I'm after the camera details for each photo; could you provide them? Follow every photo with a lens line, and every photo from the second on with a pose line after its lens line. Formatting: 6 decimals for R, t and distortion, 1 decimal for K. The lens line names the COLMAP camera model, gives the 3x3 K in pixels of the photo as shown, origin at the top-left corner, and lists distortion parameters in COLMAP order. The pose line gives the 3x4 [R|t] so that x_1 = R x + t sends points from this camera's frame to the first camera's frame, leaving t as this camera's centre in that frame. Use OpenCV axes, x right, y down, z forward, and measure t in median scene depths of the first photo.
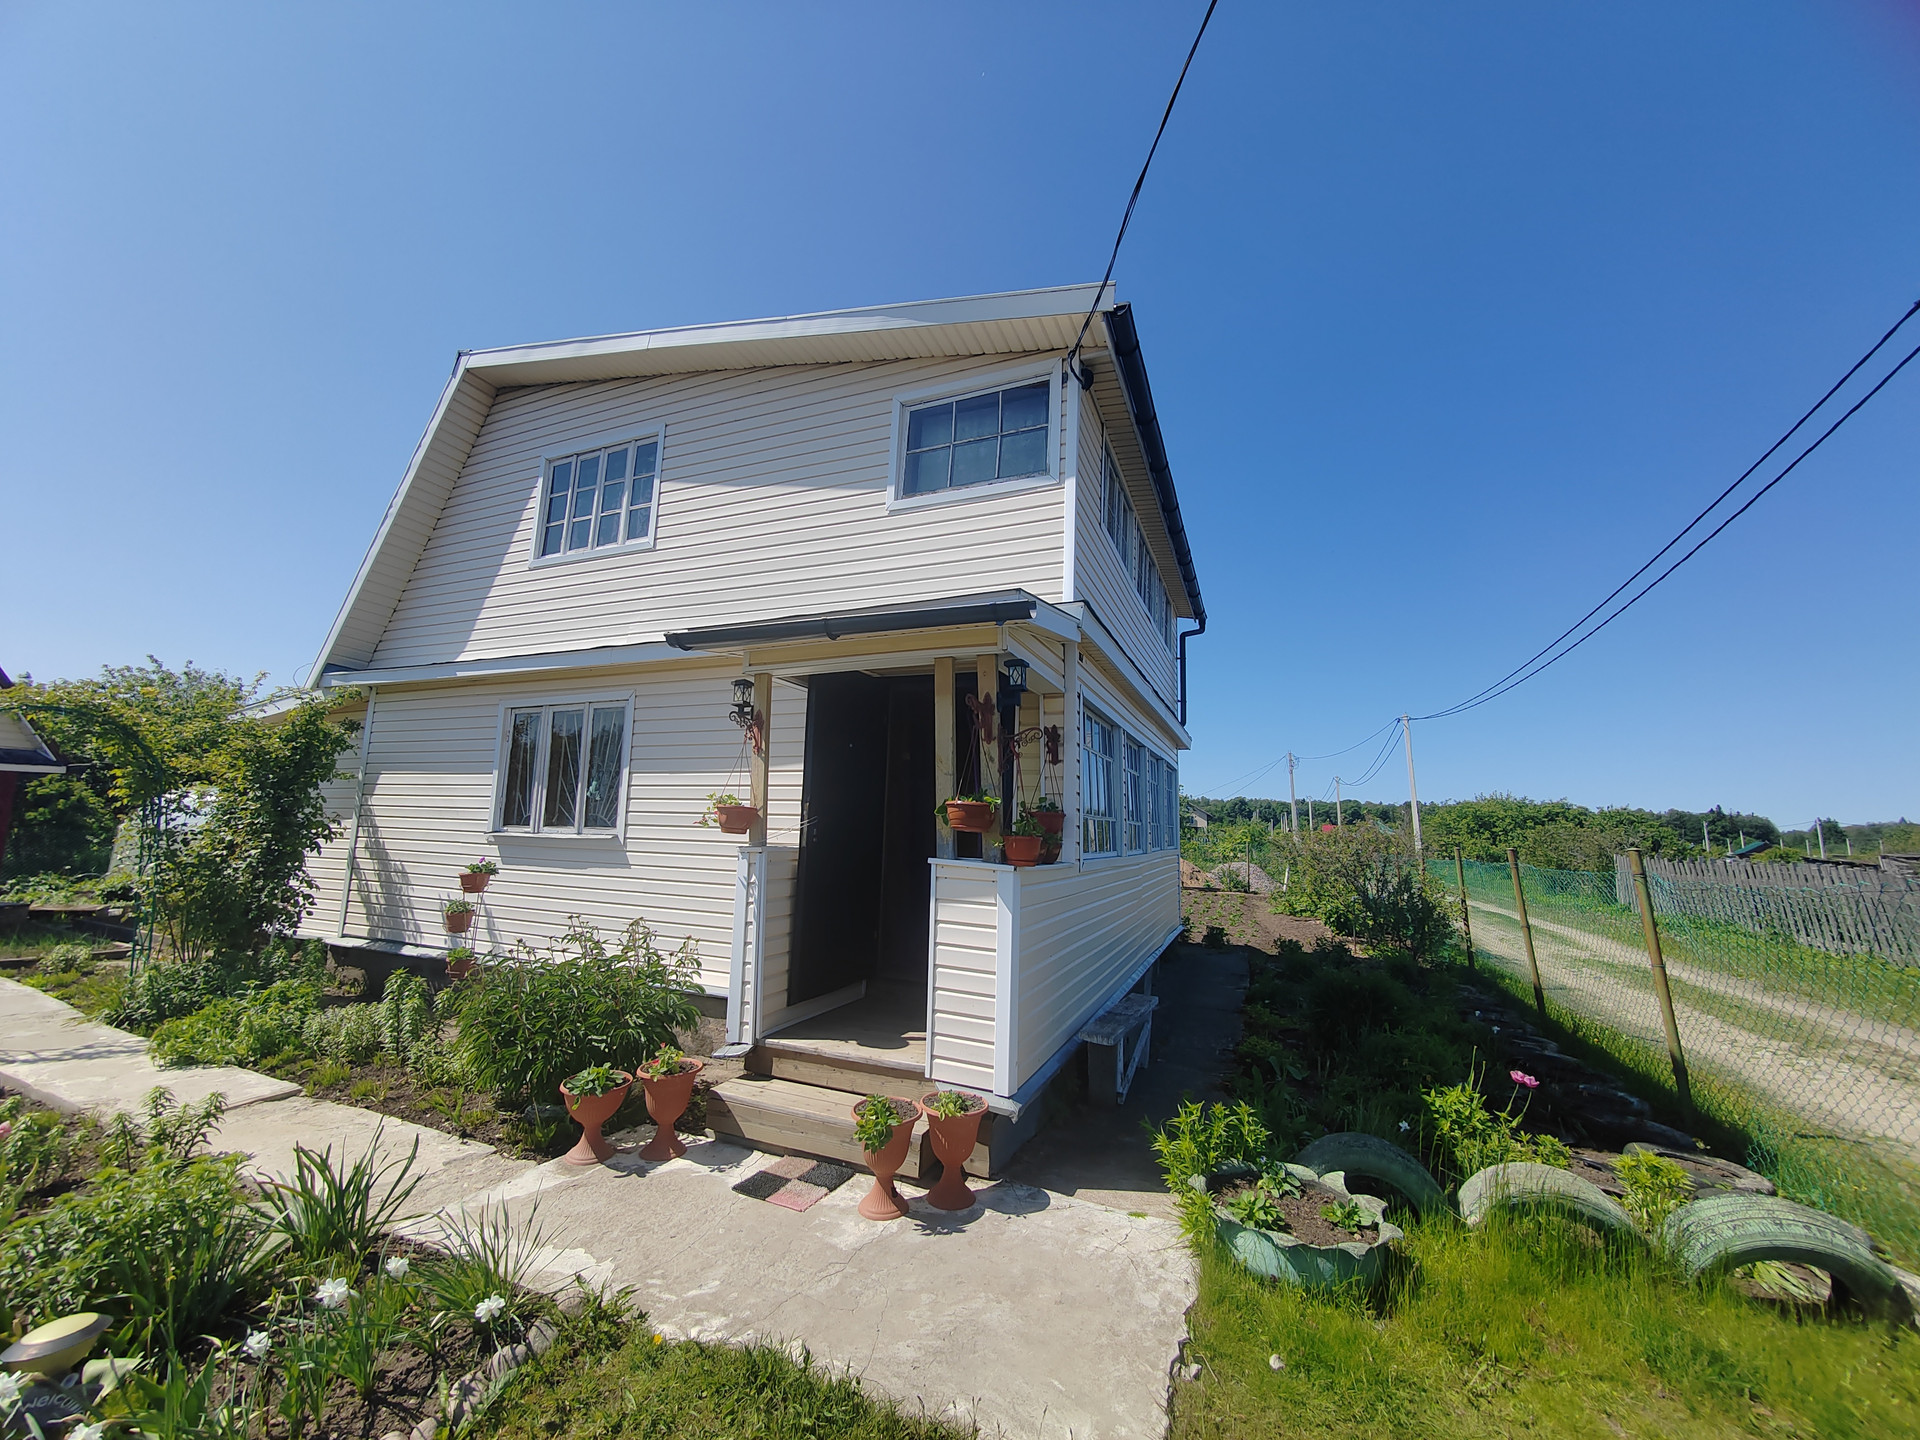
lens RADIAL K [[734.9, 0, 956.6], [0, 734.9, 719.6], [0, 0, 1]] dist [0.000364, 0.000289]
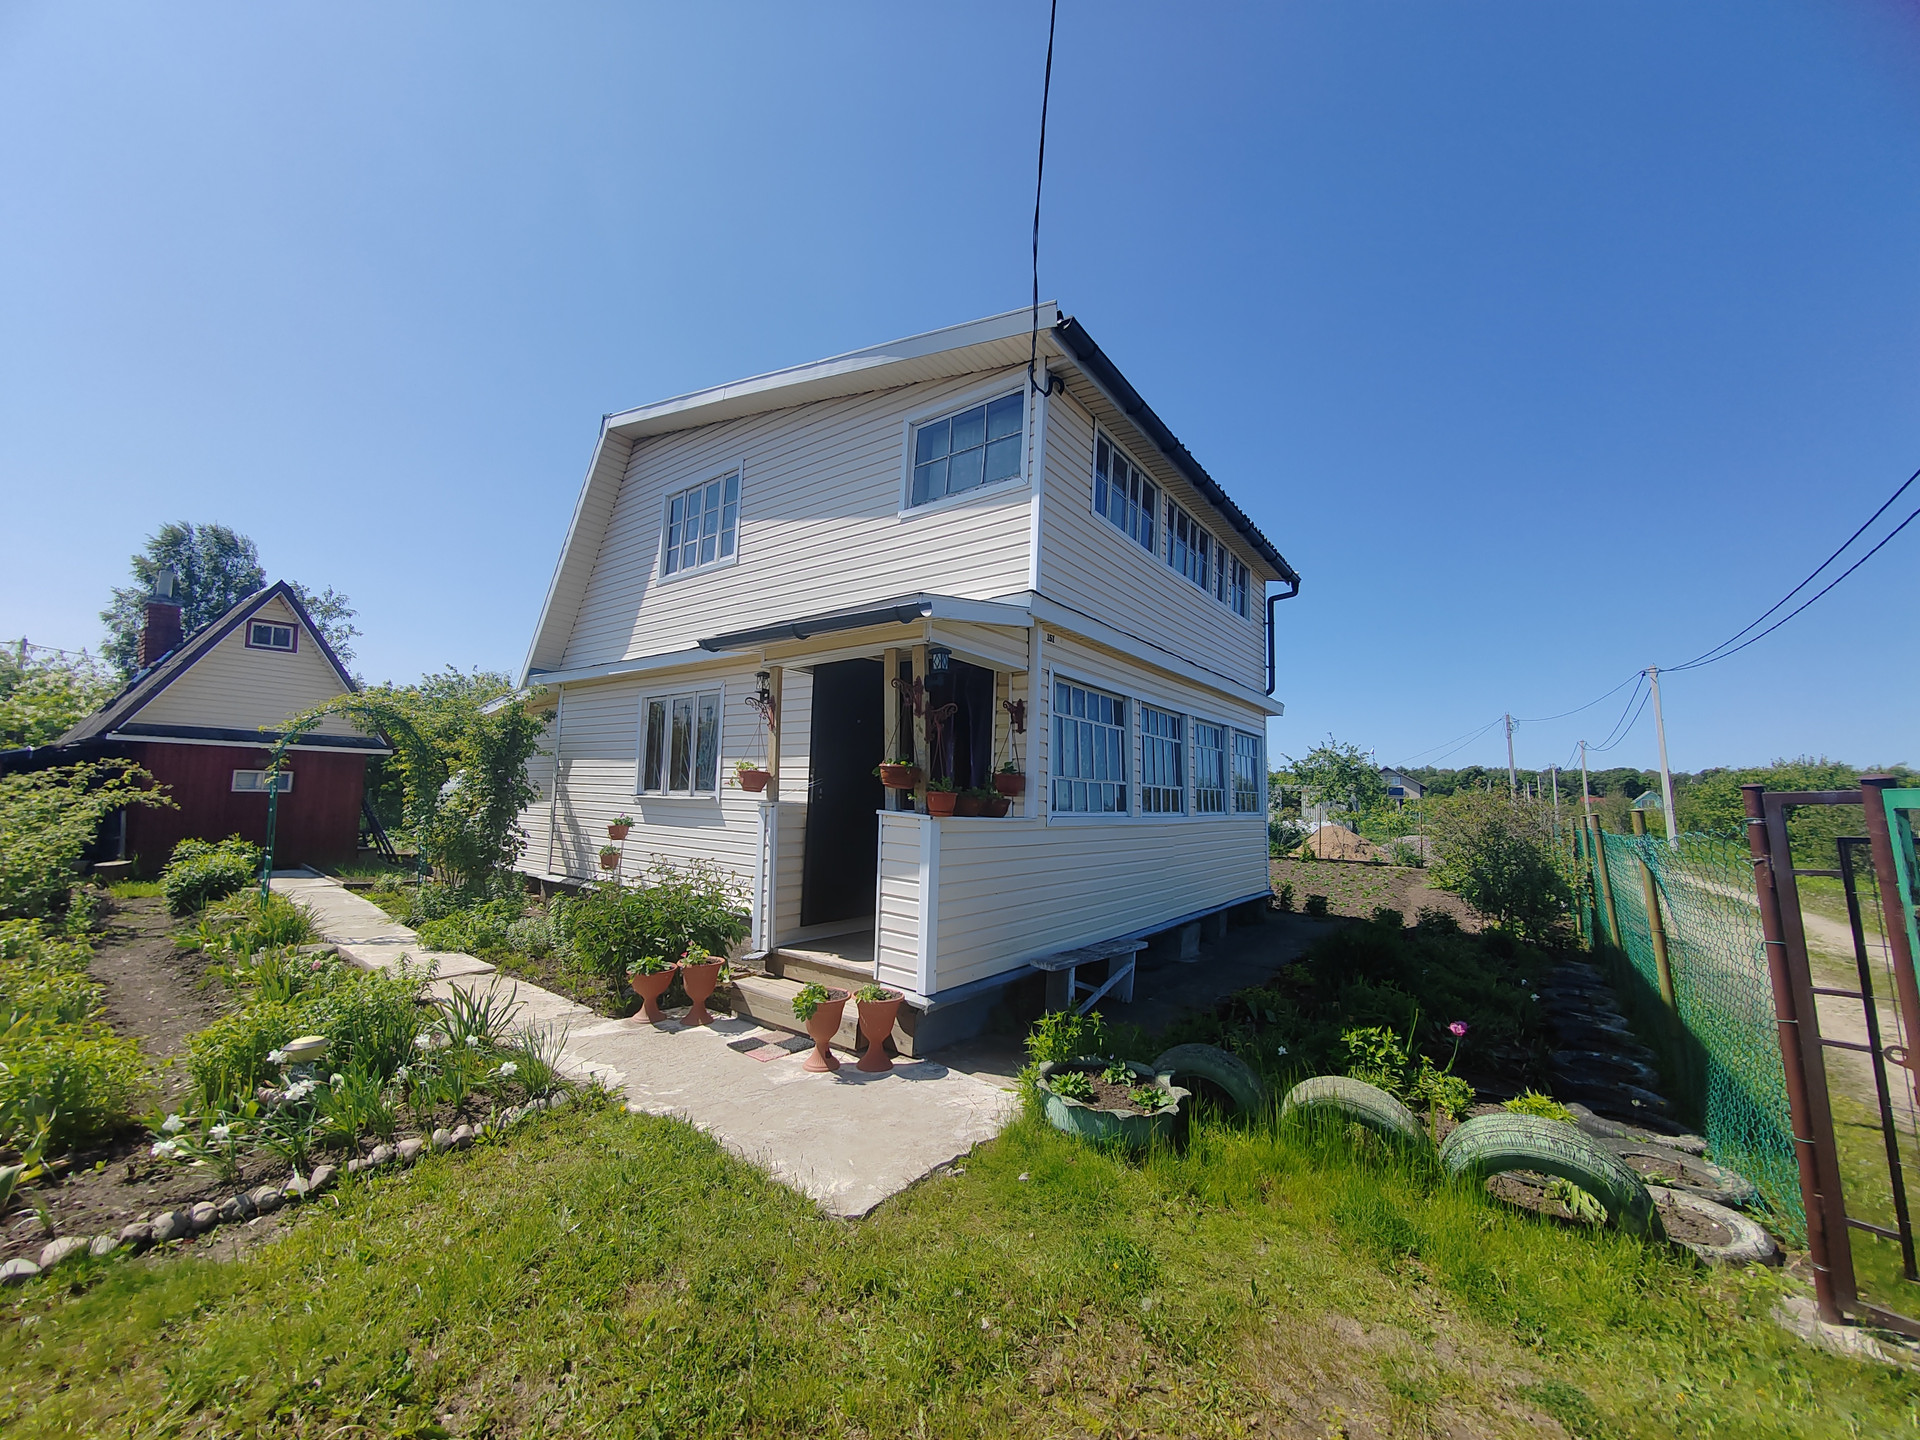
lens RADIAL K [[734.9, 0, 956.6], [0, 734.9, 719.6], [0, 0, 1]] dist [0.000364, 0.000289]
pose [[0.968352, -0.025362, -0.248297, 0.318219], [0.034475, 0.998879, 0.032425, -0.001385], [0.247197, -0.039959, 0.968141, -0.137897]]
